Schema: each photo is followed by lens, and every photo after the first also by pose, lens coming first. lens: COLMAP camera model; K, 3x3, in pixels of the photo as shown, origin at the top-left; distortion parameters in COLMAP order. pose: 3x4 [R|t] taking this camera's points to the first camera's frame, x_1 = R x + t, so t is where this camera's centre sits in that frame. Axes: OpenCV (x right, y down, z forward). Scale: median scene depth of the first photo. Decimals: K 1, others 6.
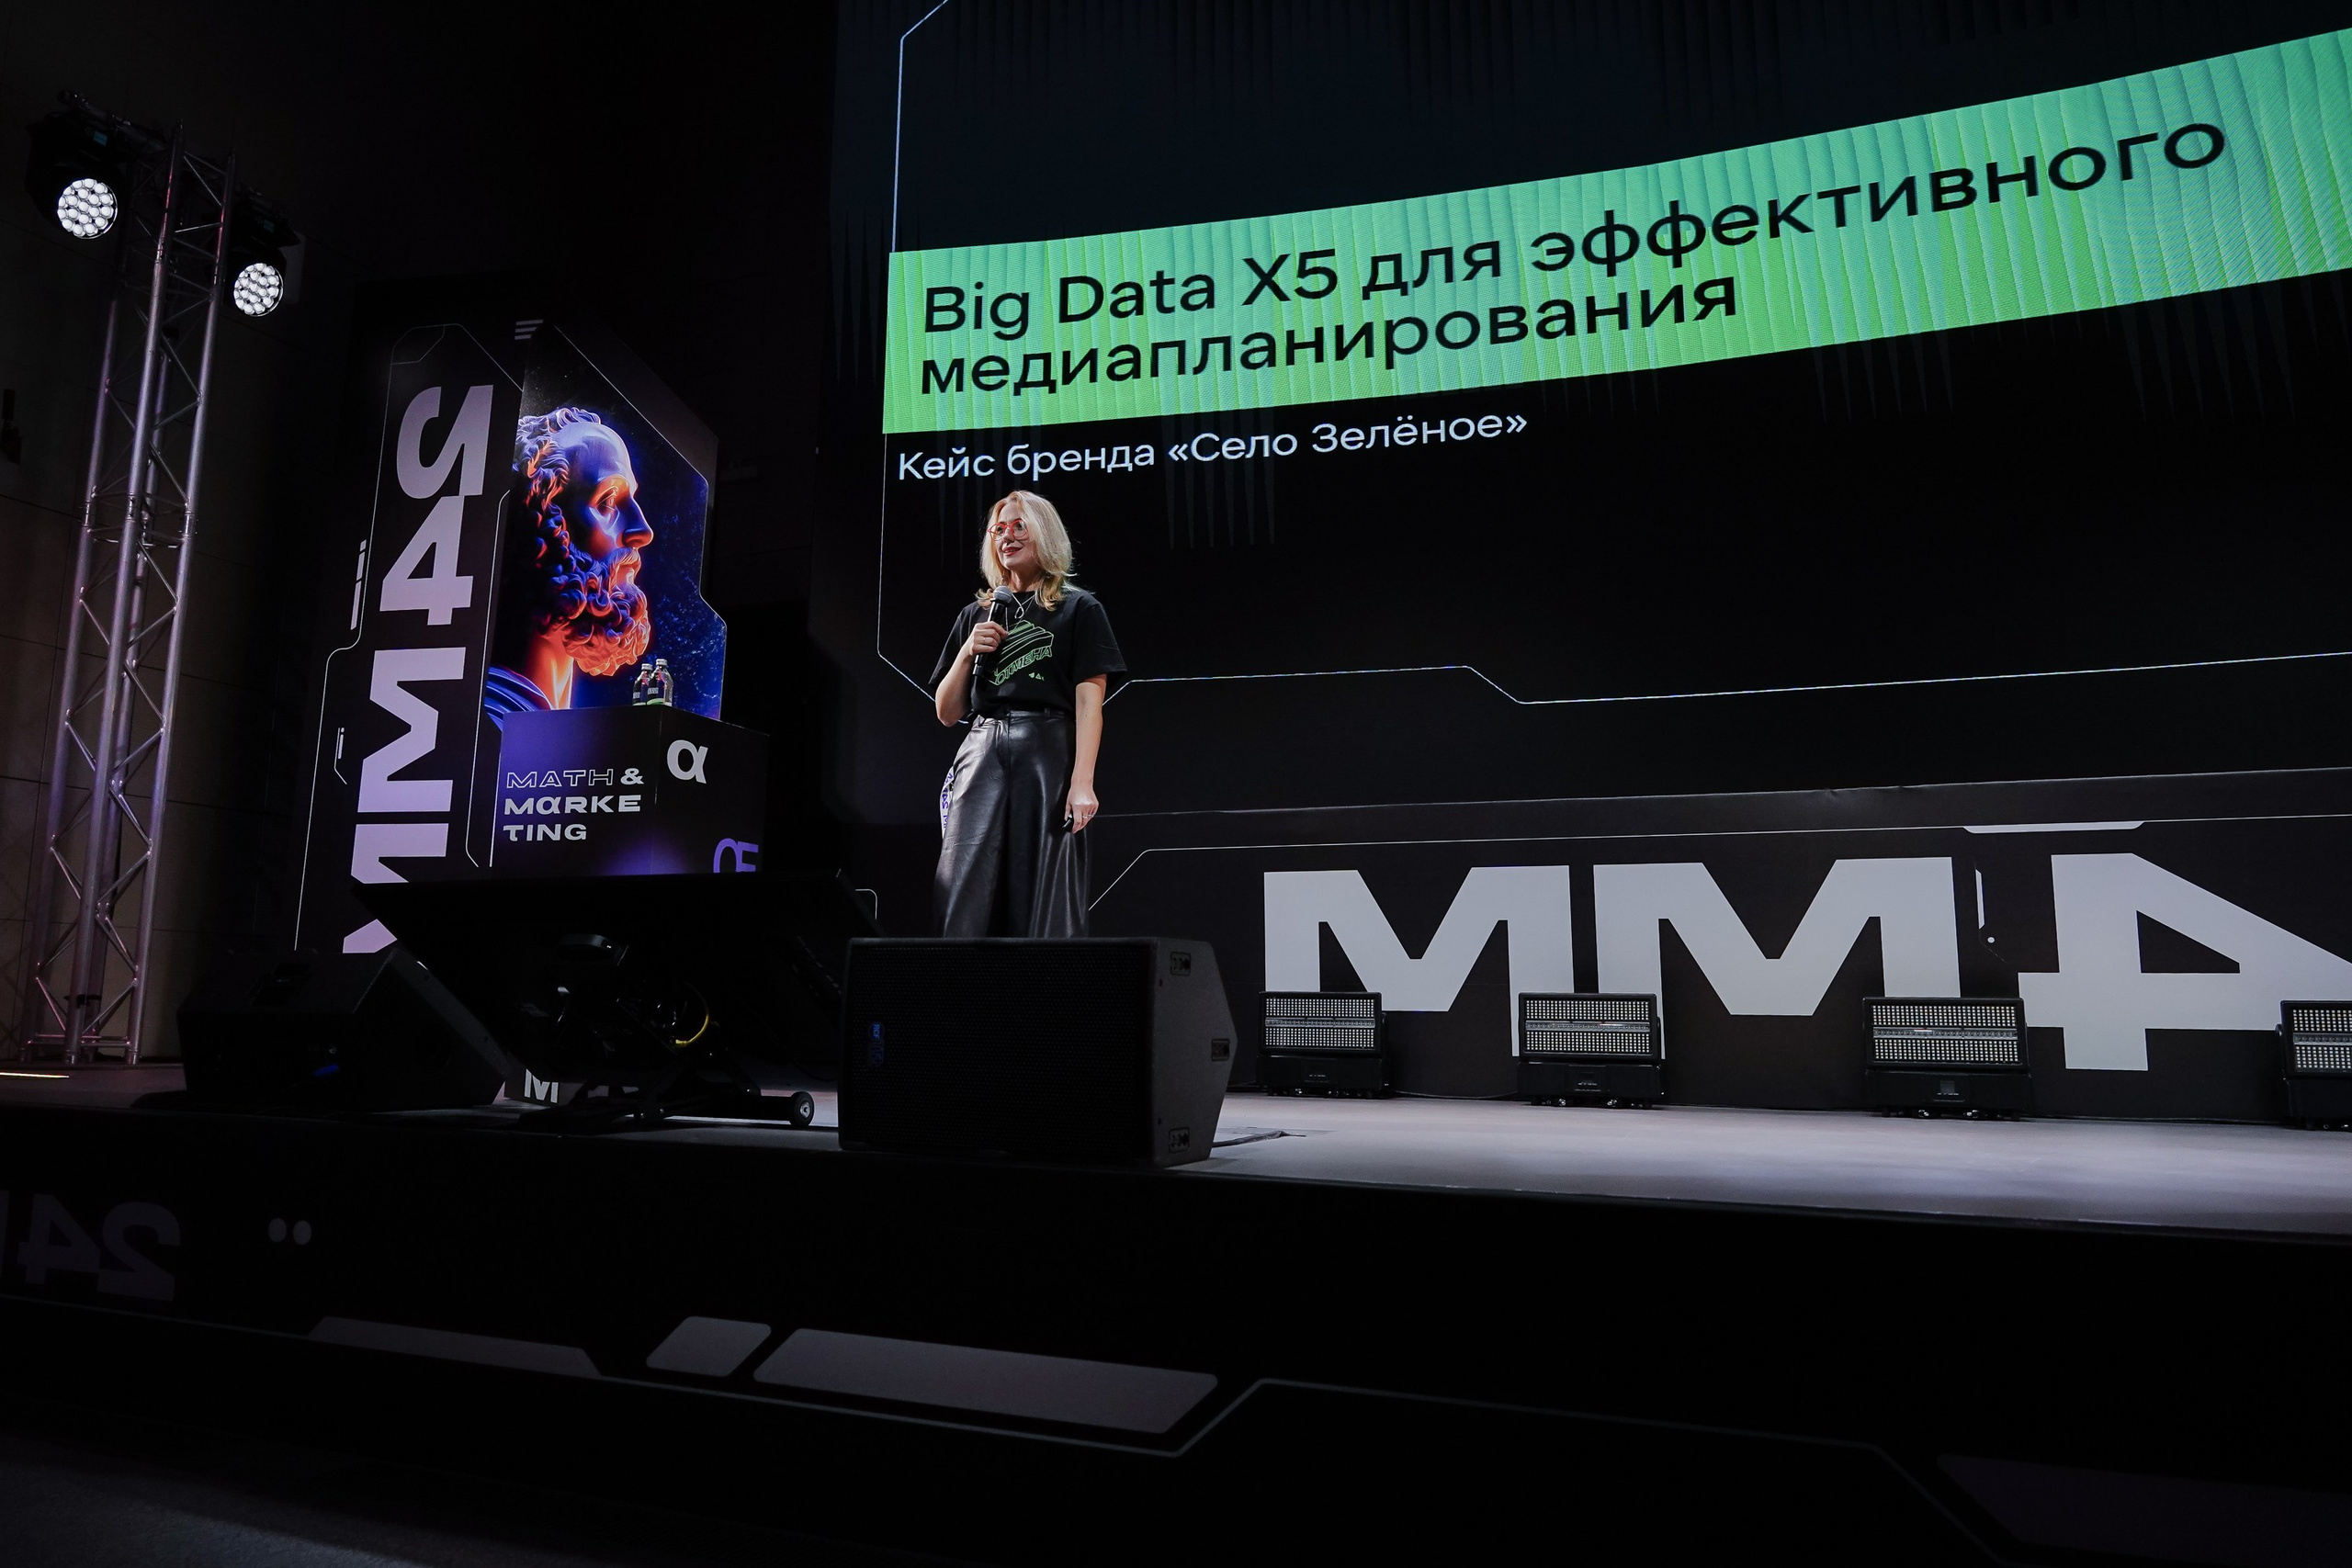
lens RADIAL K [[1724.6, 0, 1066.6], [0, 1724.6, 728.7], [0, 0, 1]] dist [-0.006957, -0.005379]
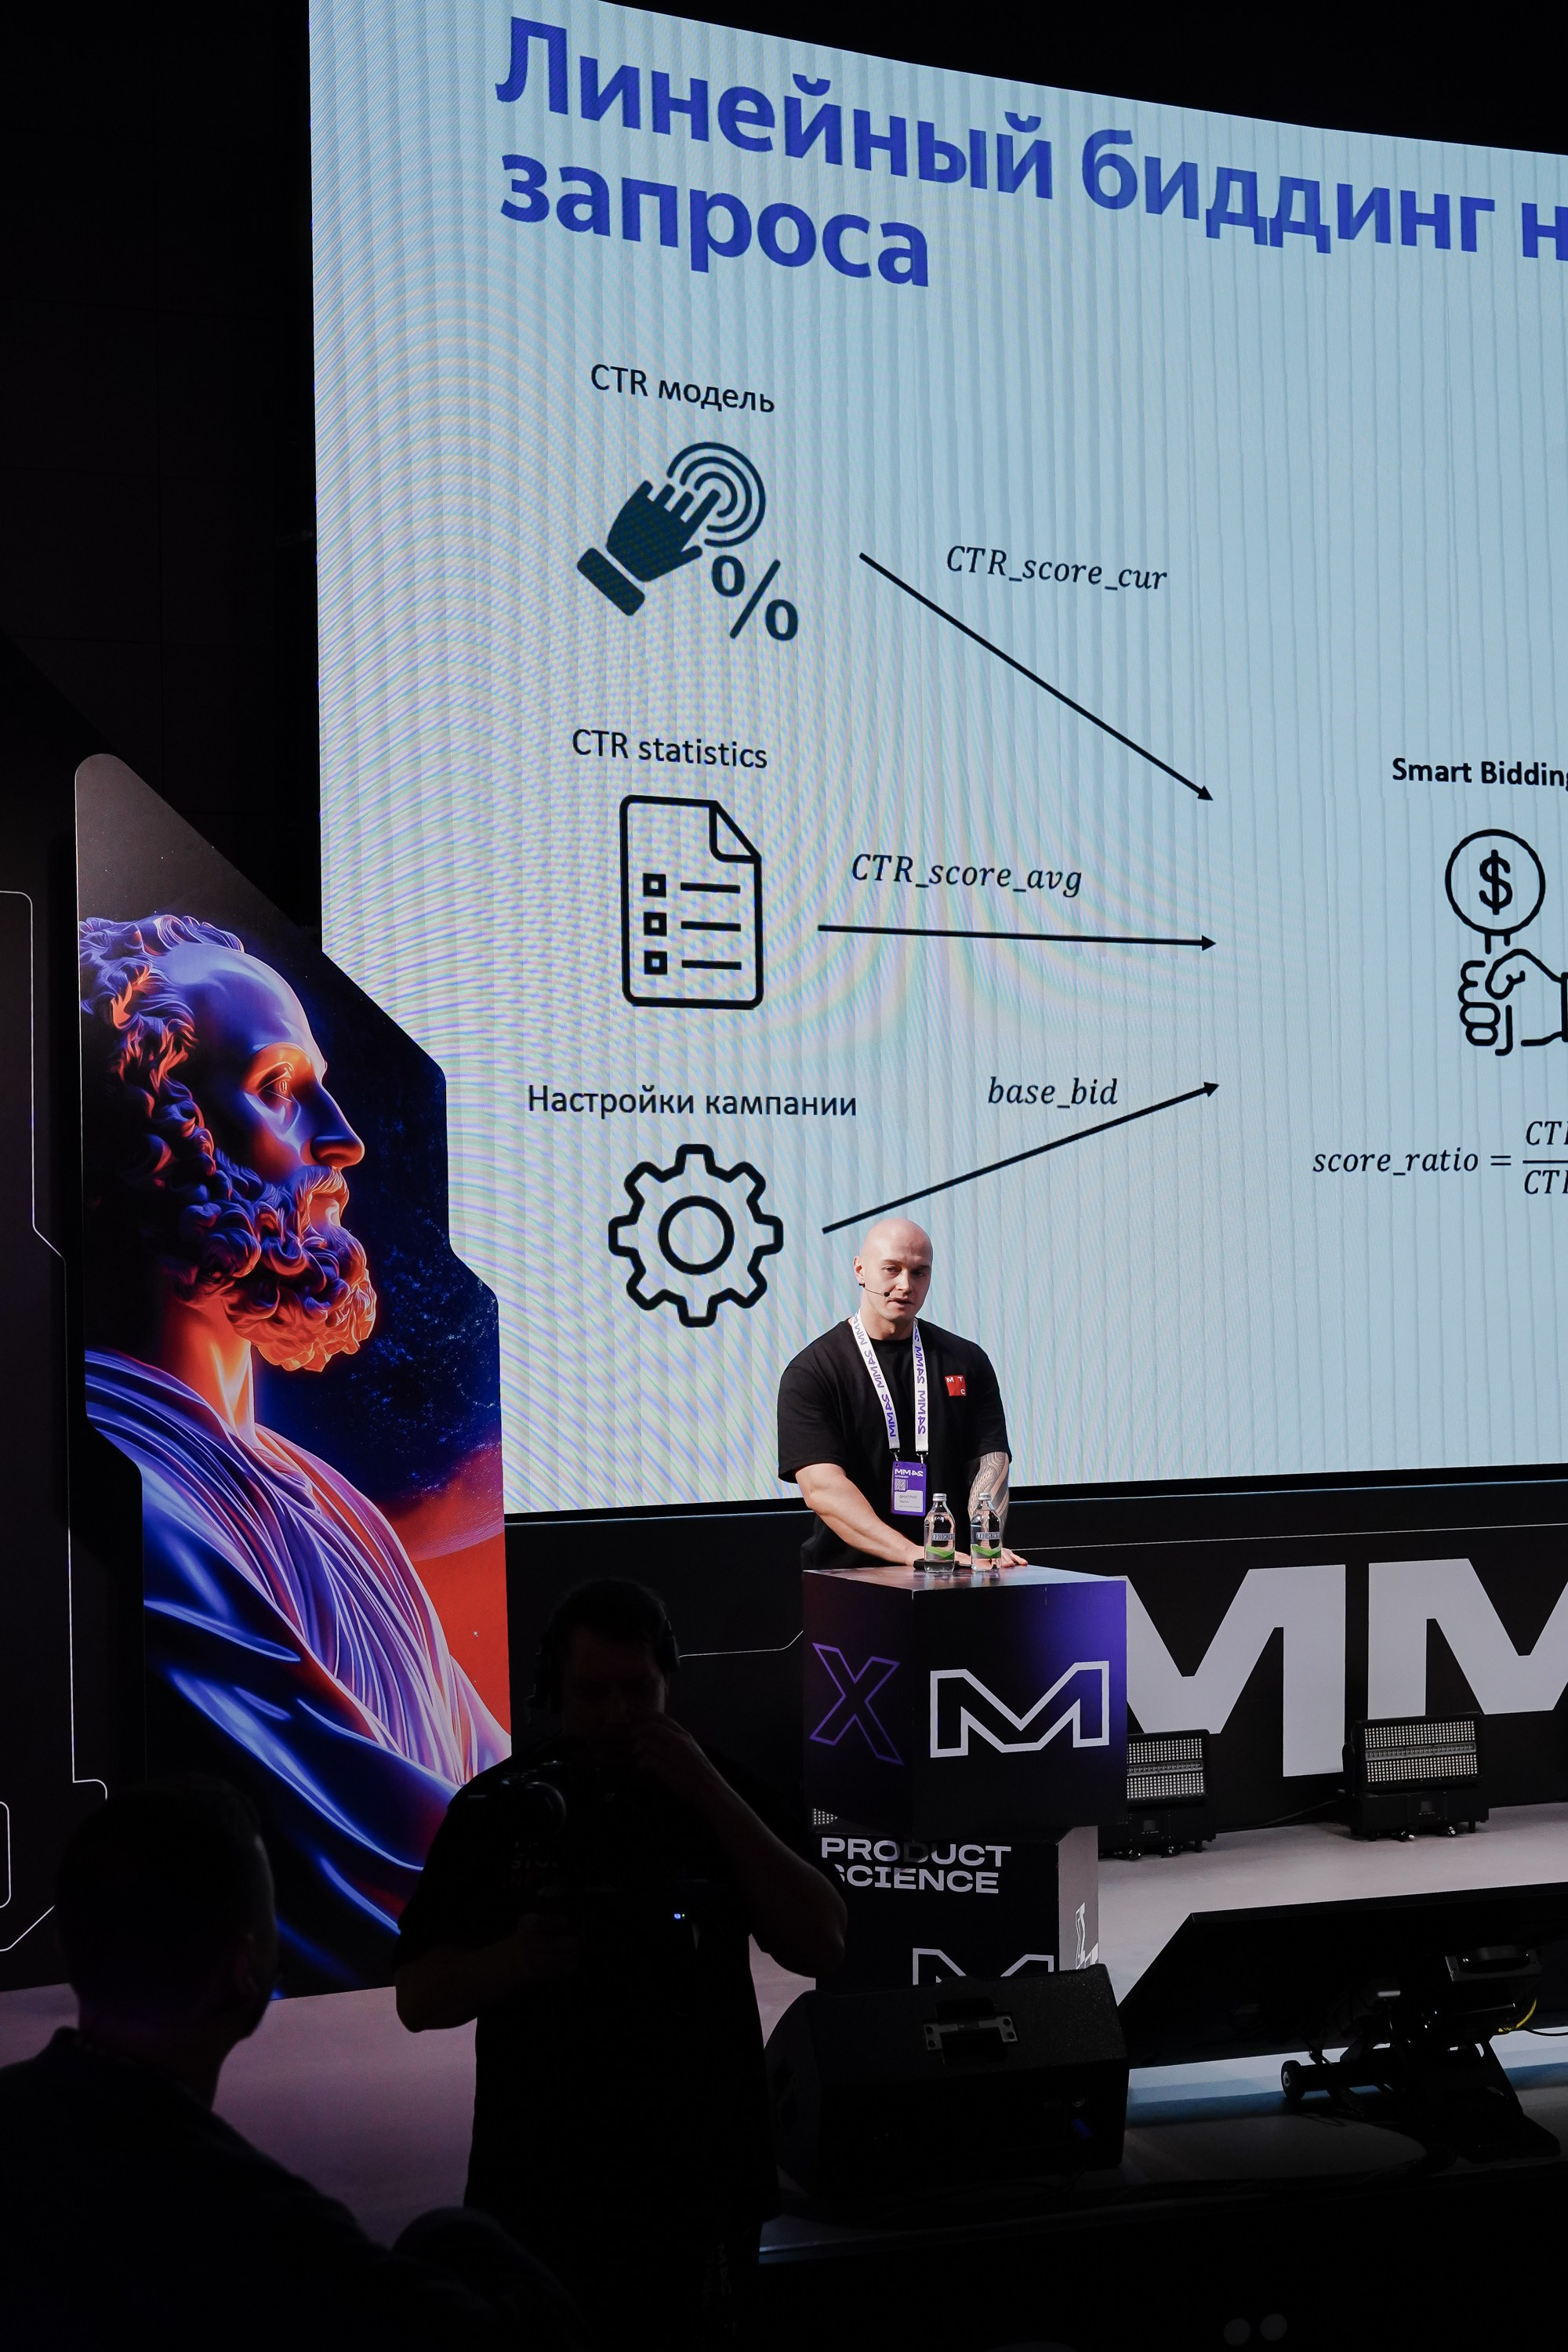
lens RADIAL K [[3029.9, 0, 801.1], [0, 3029.9, 1198.0], [0, 0, 1]] dist [0.011844, 0.000000]
pose [[0.729593, -0.009755, 0.683812, -0.908374], [-0.084879, 0.990875, 0.104697, -0.229436], [-0.678594, -0.134427, 0.722108, 0.062054]]
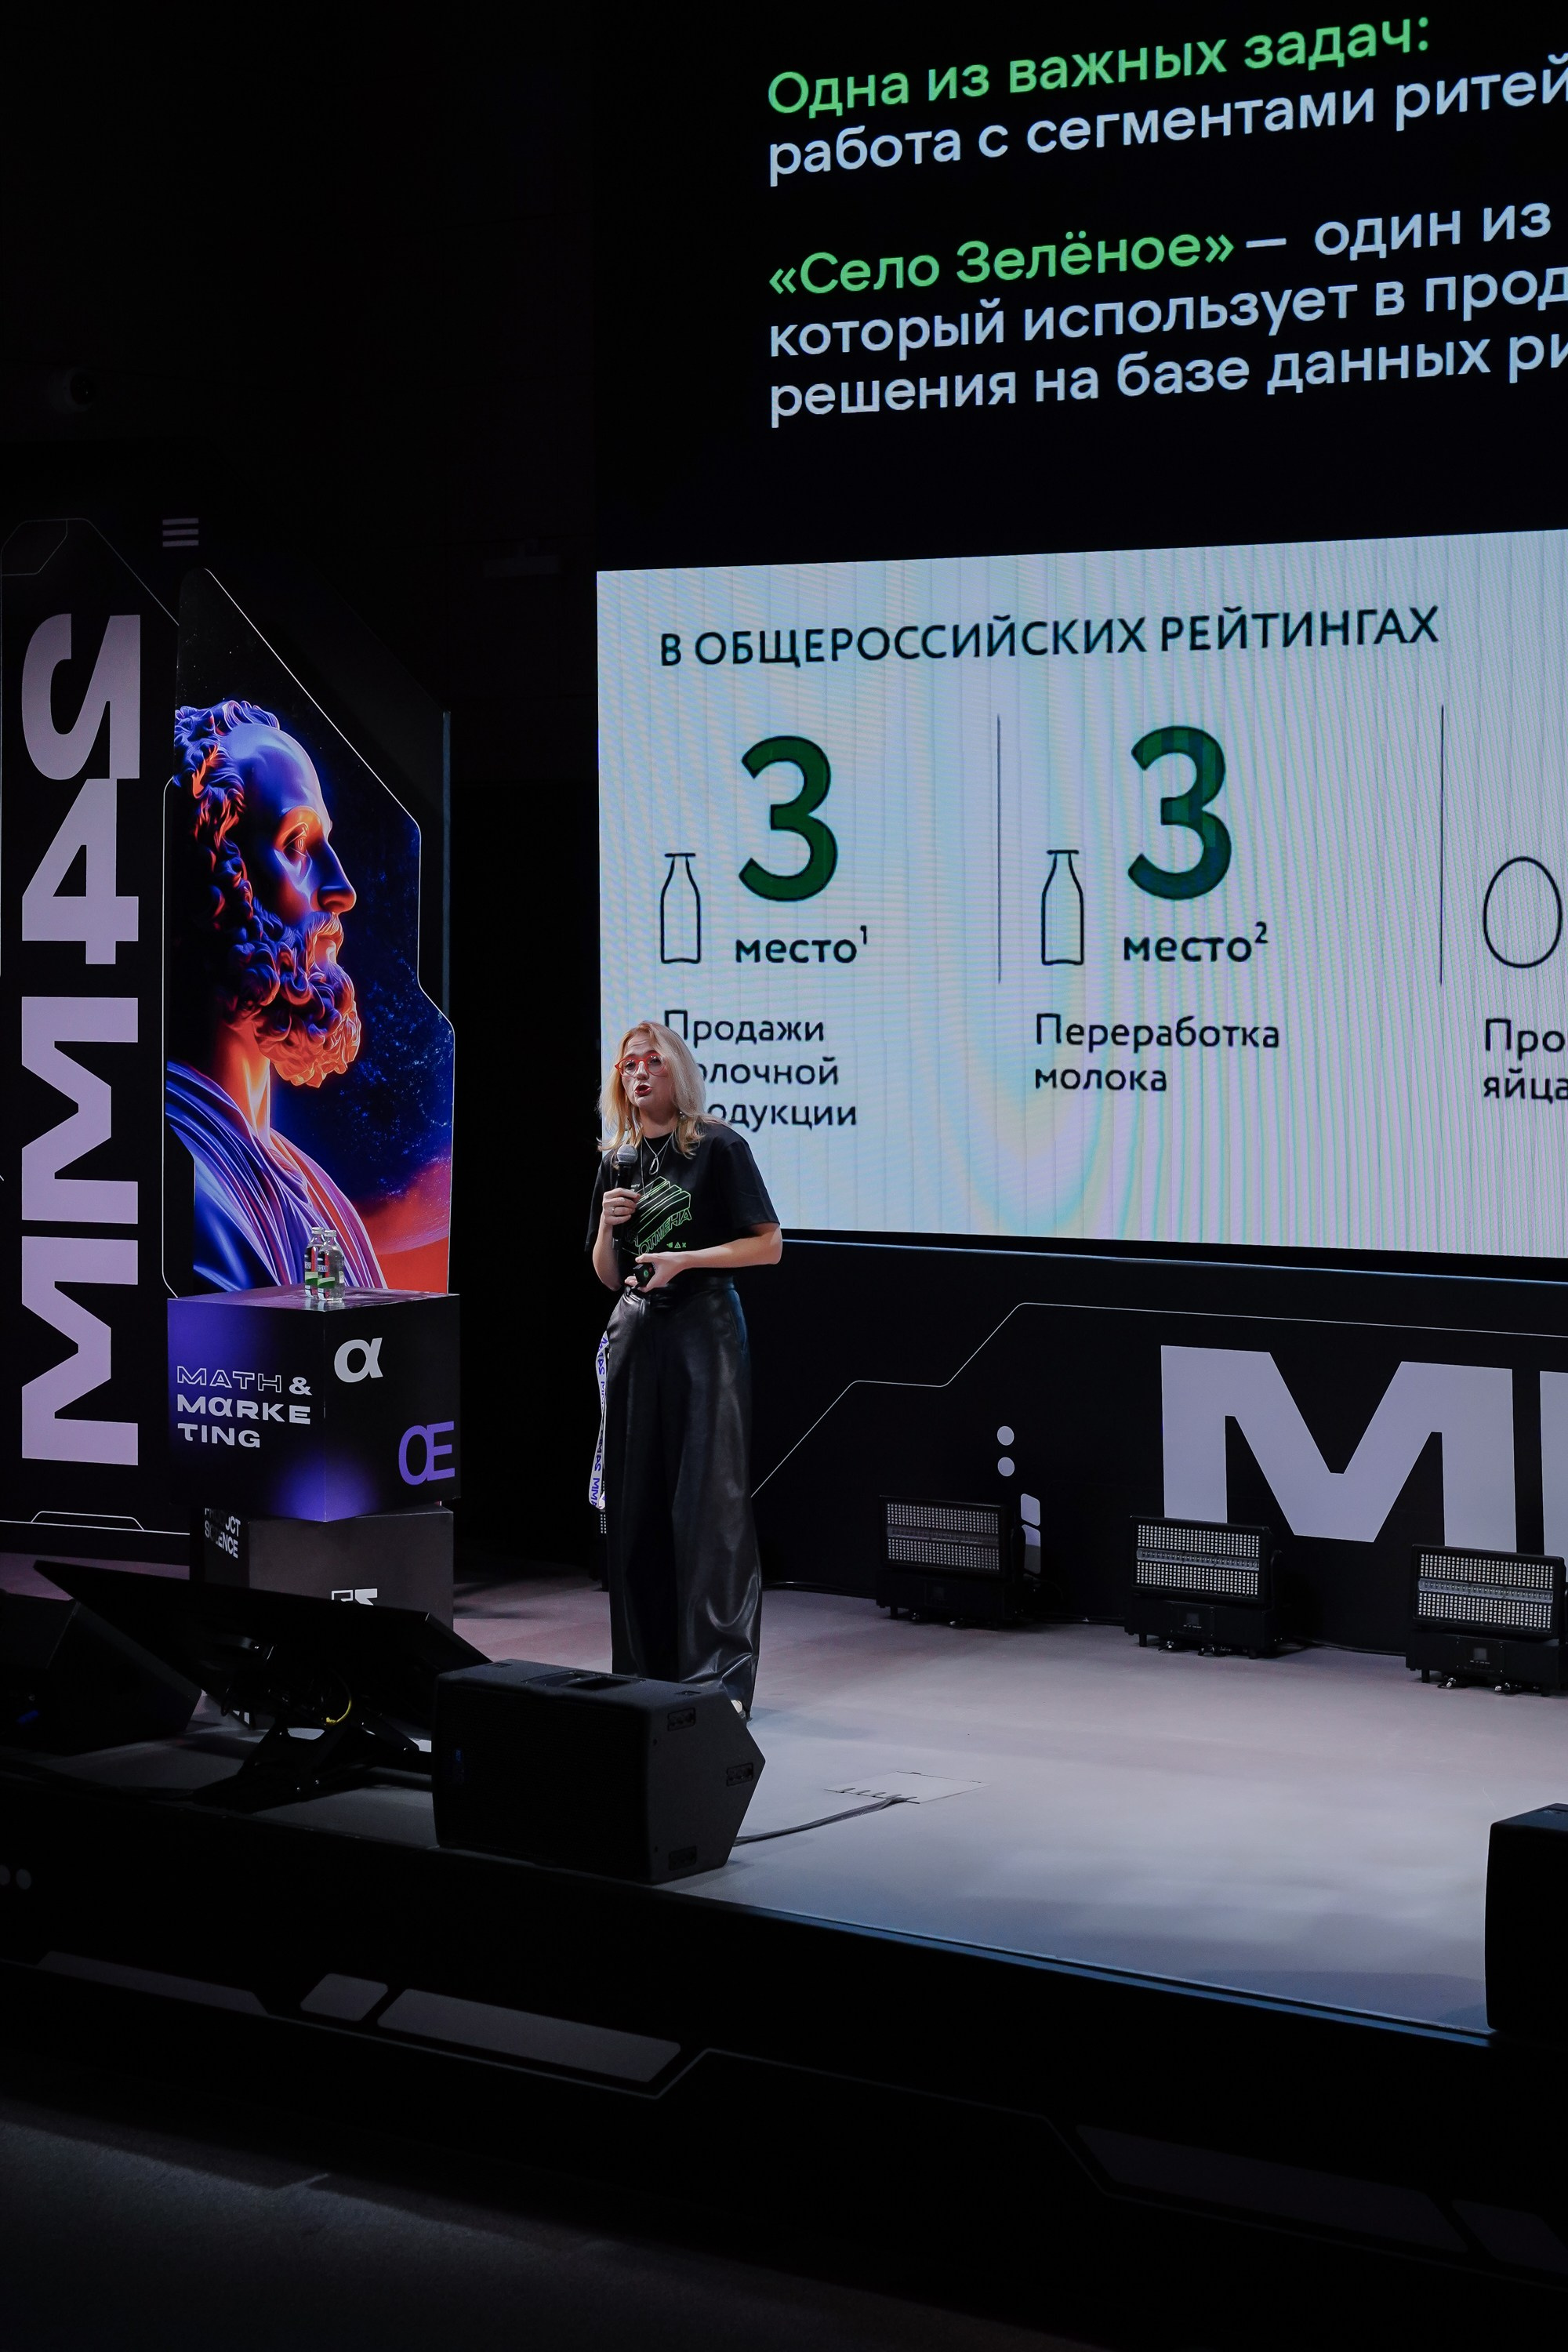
lens RADIAL K [[4635.8, 0, 772.4], [0, 4635.8, 1233.3], [0, 0, 1]] dist [0.039574, 0.000000]
pose [[0.973459, -0.005893, -0.228787, 0.400862], [0.061673, 0.969443, 0.237439, -0.442264], [0.220397, -0.245247, 0.944076, -0.909300]]
